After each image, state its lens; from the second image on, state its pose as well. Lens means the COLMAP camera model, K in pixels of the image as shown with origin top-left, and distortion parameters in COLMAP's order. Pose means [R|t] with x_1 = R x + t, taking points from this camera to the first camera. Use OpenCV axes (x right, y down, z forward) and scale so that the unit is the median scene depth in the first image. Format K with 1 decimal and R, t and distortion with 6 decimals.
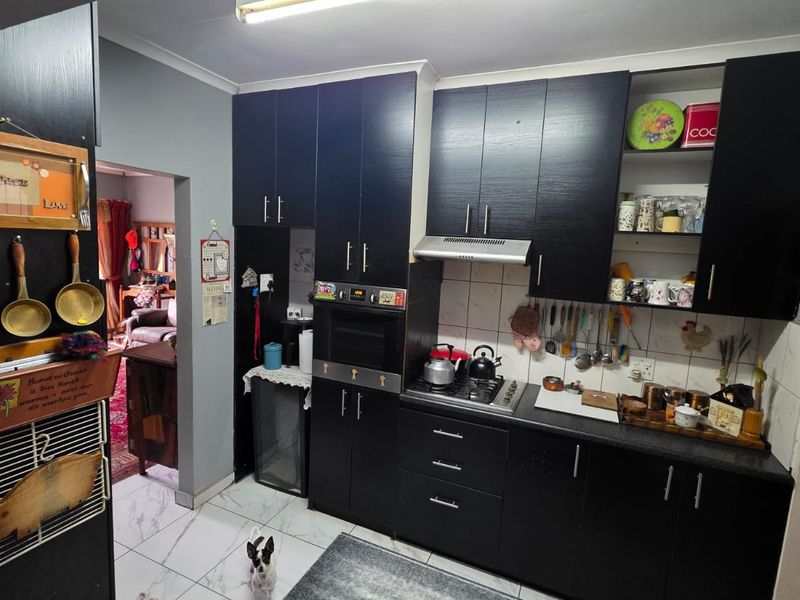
lens RADIAL K [[423.8, 0, 400.0], [0, 423.8, 300.0], [0, 0, 1]] dist [-0.010655, 0.000028]
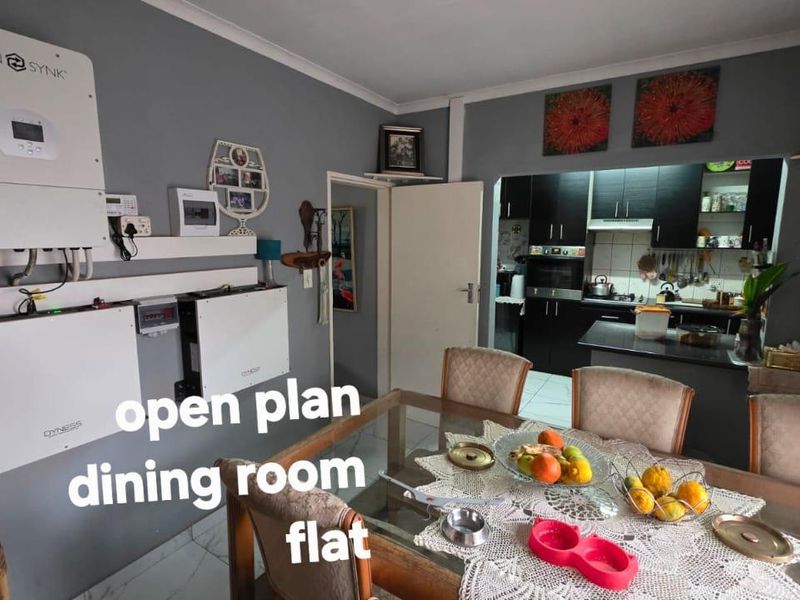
lens RADIAL K [[423.8, 0, 400.0], [0, 423.8, 300.0], [0, 0, 1]] dist [-0.010655, 0.000028]
pose [[0.988407, -0.018499, -0.150693, -0.539870], [0.020799, 0.999690, 0.013703, 0.177437], [0.150393, -0.016678, 0.988486, -1.071716]]
